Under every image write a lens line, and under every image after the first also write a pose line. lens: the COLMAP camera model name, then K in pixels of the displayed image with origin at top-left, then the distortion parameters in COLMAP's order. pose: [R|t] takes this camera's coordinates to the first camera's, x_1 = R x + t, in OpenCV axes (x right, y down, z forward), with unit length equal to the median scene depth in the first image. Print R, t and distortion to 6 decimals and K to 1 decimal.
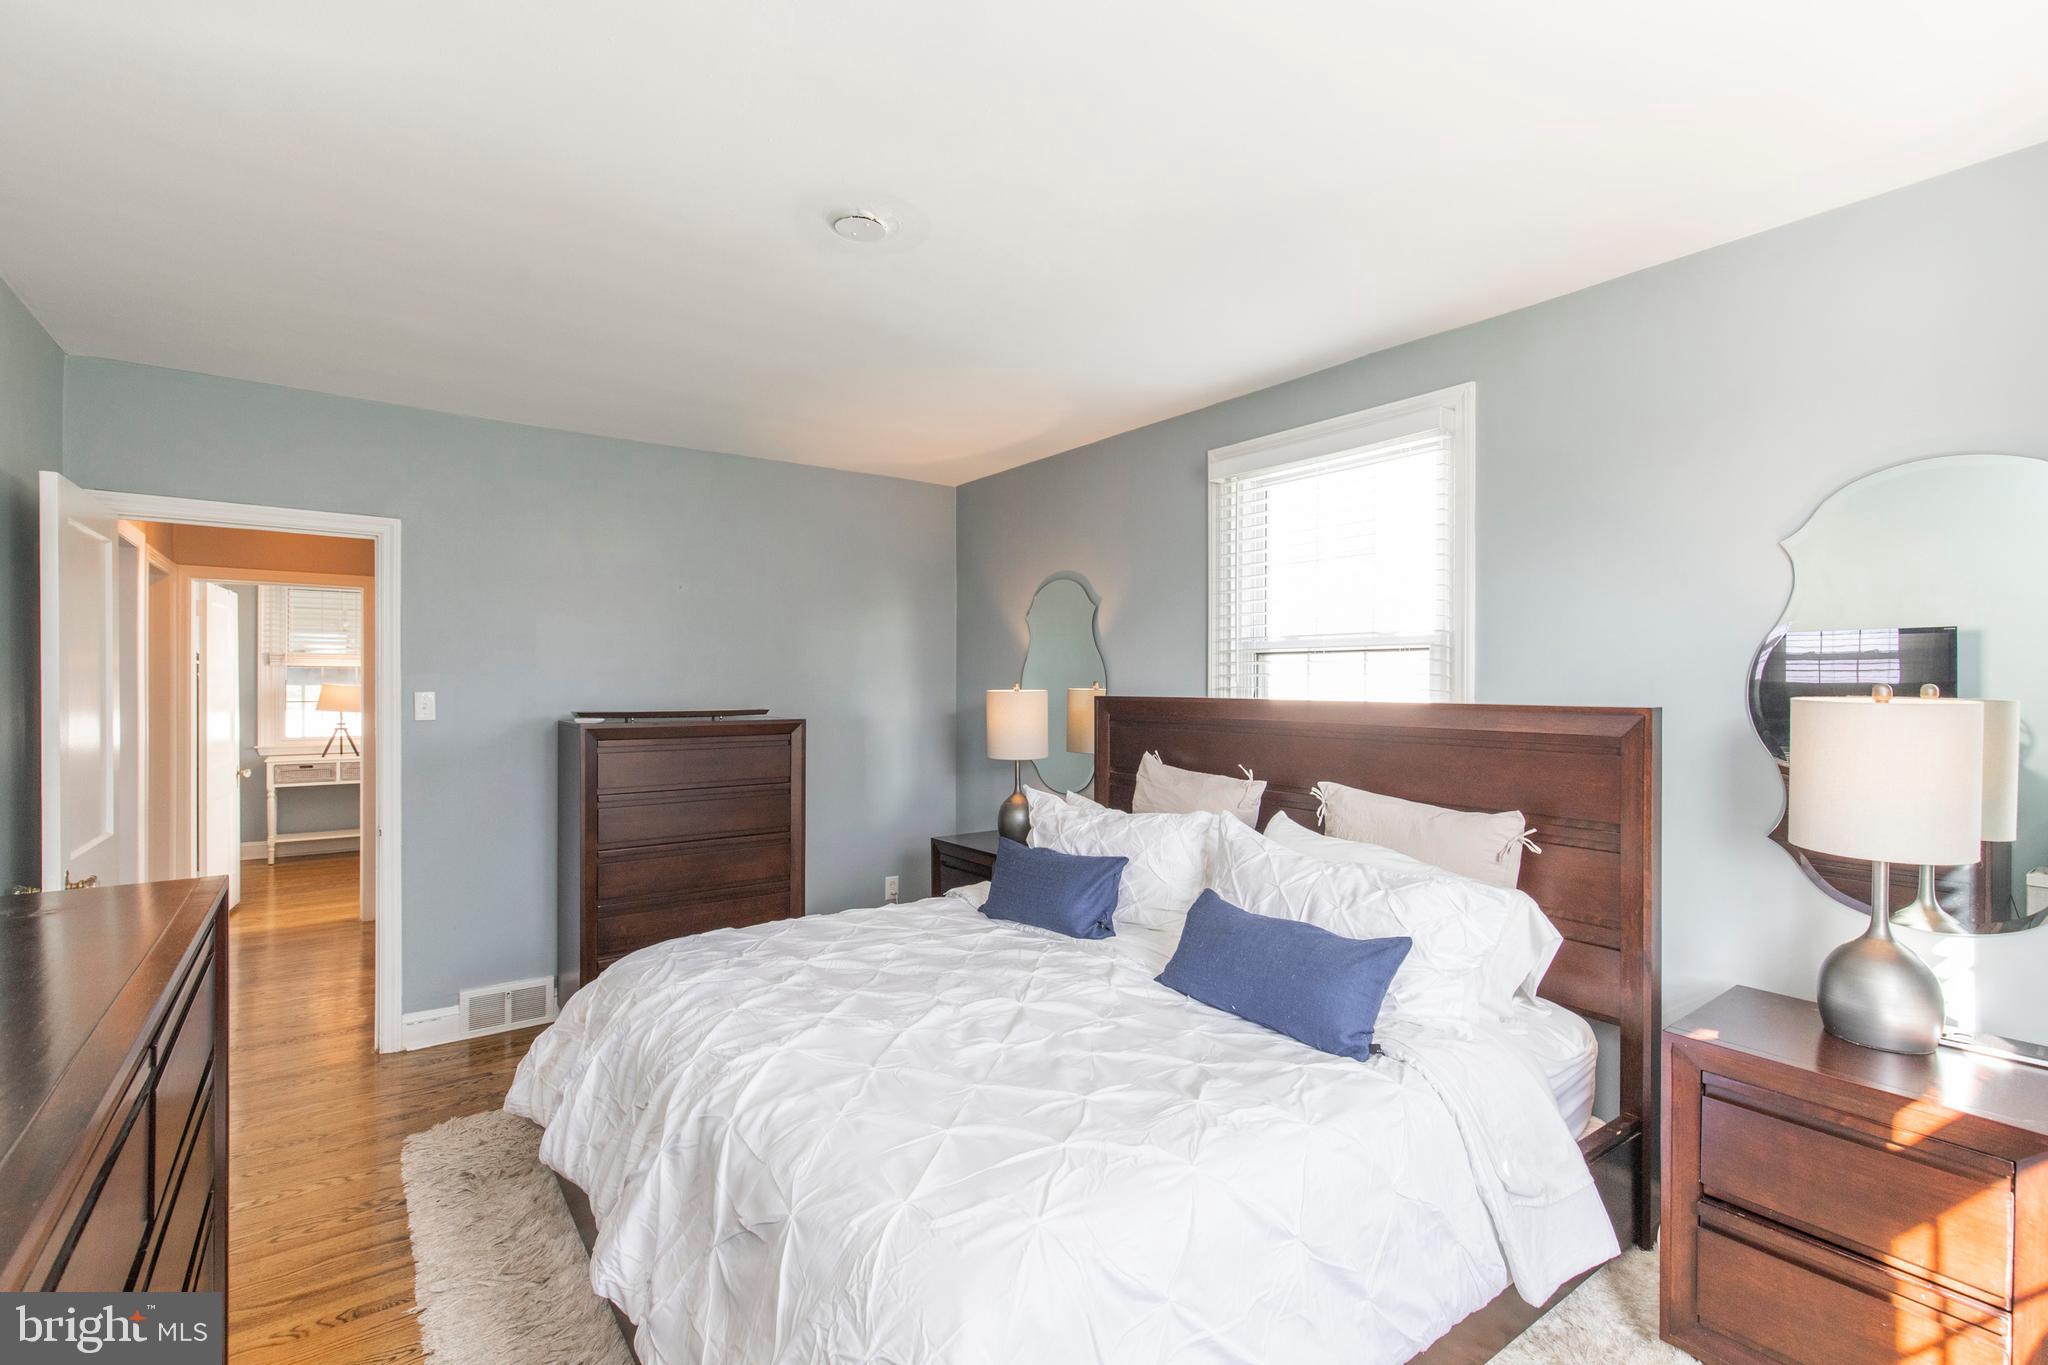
lens RADIAL K [[931.8, 0, 1024.0], [0, 931.8, 688.1], [0, 0, 1]] dist [0.008718, 0.000879]
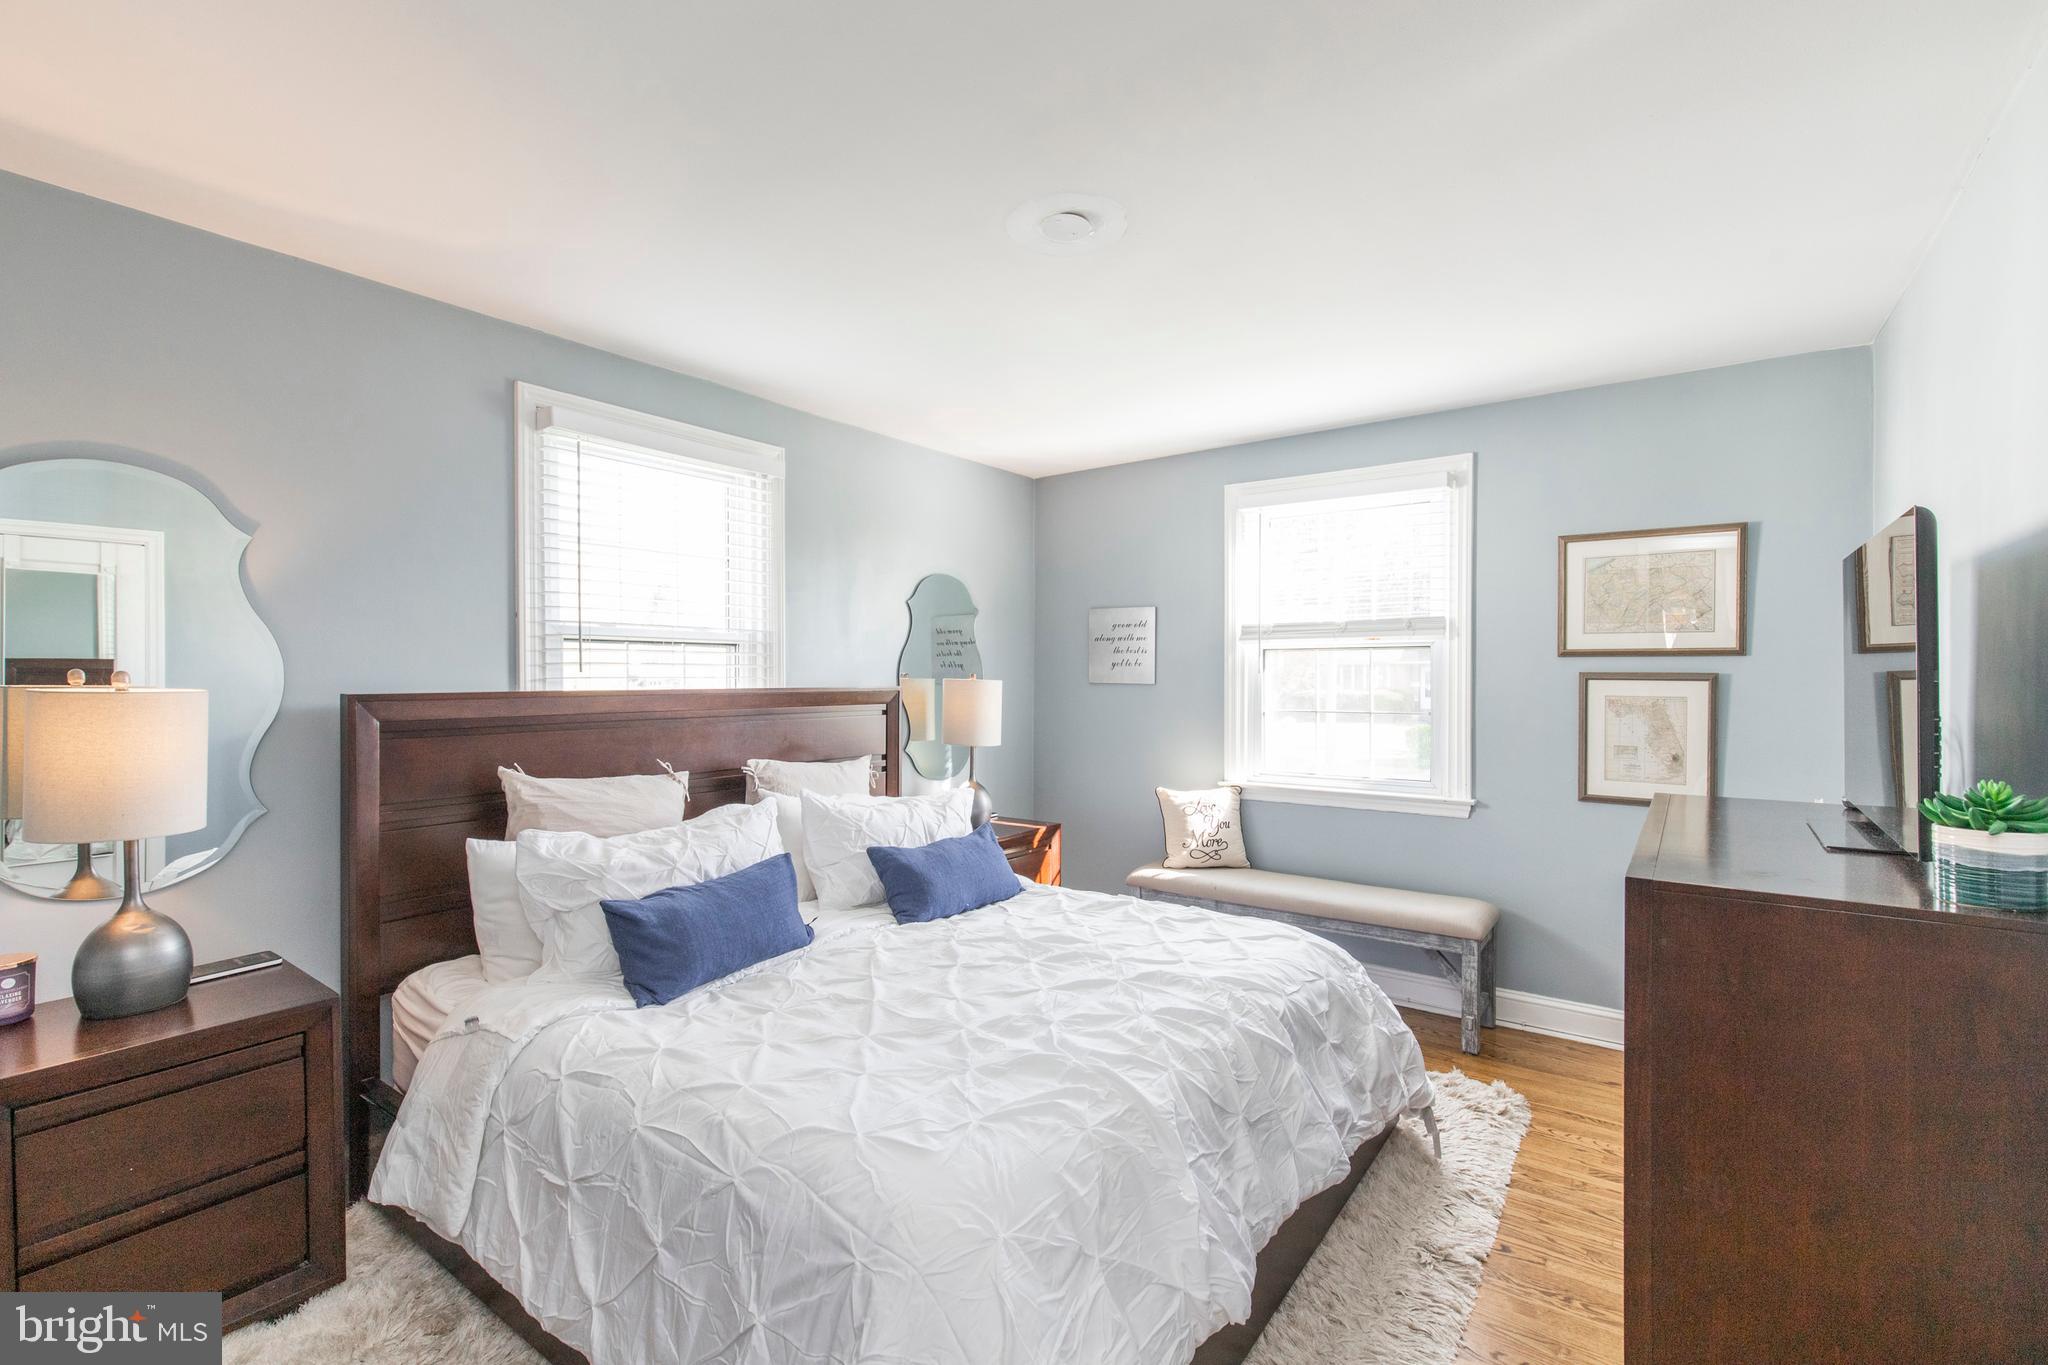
lens RADIAL K [[931.8, 0, 1023.4], [0, 931.8, 678.8], [0, 0, 1]] dist [0.008718, 0.000879]
pose [[-0.322561, -0.011226, 0.946482, -0.773387], [0.000674, 0.999927, 0.012089, -0.010723], [-0.946549, 0.004538, -0.322529, 0.943036]]
